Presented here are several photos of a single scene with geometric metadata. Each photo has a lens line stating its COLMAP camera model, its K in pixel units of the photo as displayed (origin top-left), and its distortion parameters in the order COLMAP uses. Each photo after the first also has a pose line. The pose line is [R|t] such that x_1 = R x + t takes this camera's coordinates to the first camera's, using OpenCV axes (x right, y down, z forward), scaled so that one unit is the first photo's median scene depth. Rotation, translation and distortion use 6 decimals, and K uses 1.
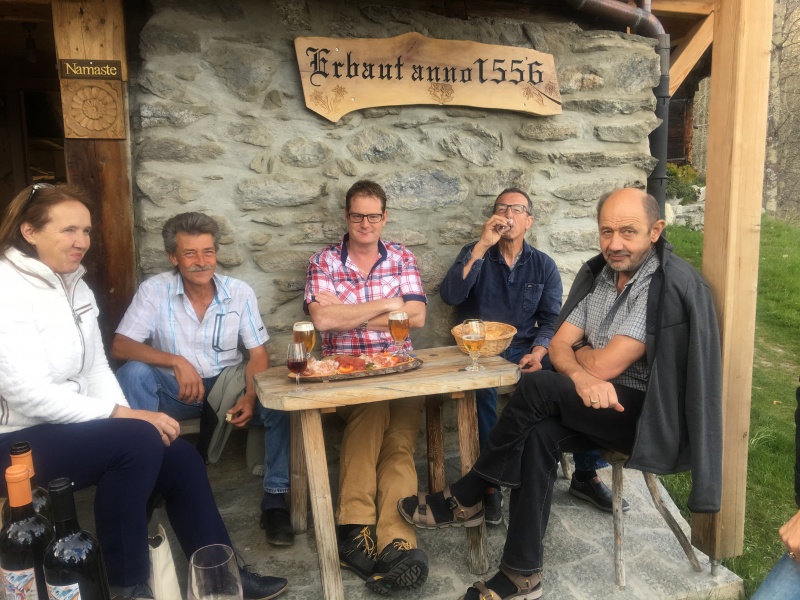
lens RADIAL K [[669.5, 0, 396.7], [0, 669.5, 298.9], [0, 0, 1]] dist [0.066656, -0.098611]
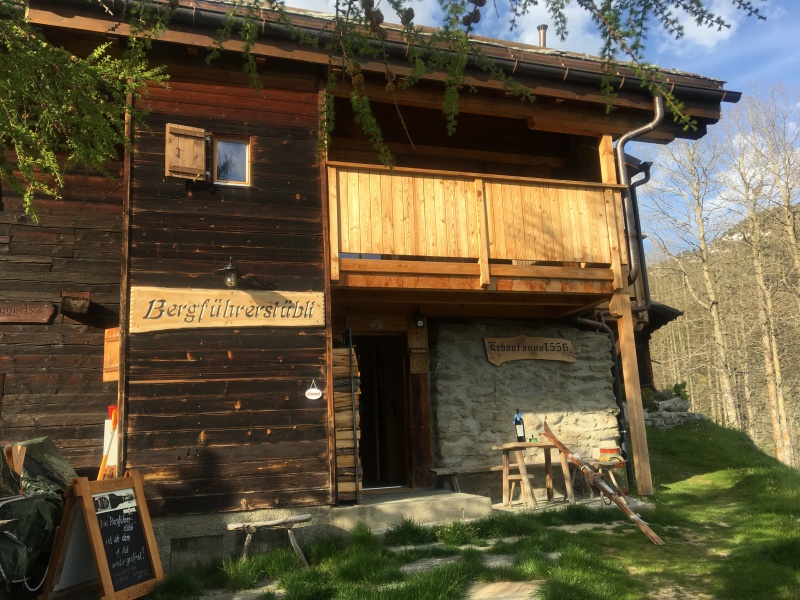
lens RADIAL K [[669.5, 0, 396.7], [0, 669.5, 298.9], [0, 0, 1]] dist [0.066656, -0.098611]
pose [[0.999721, -0.020459, 0.011781, -0.526292], [0.023271, 0.938038, -0.345750, 0.425639], [-0.003977, 0.345928, 0.938253, -1.691039]]
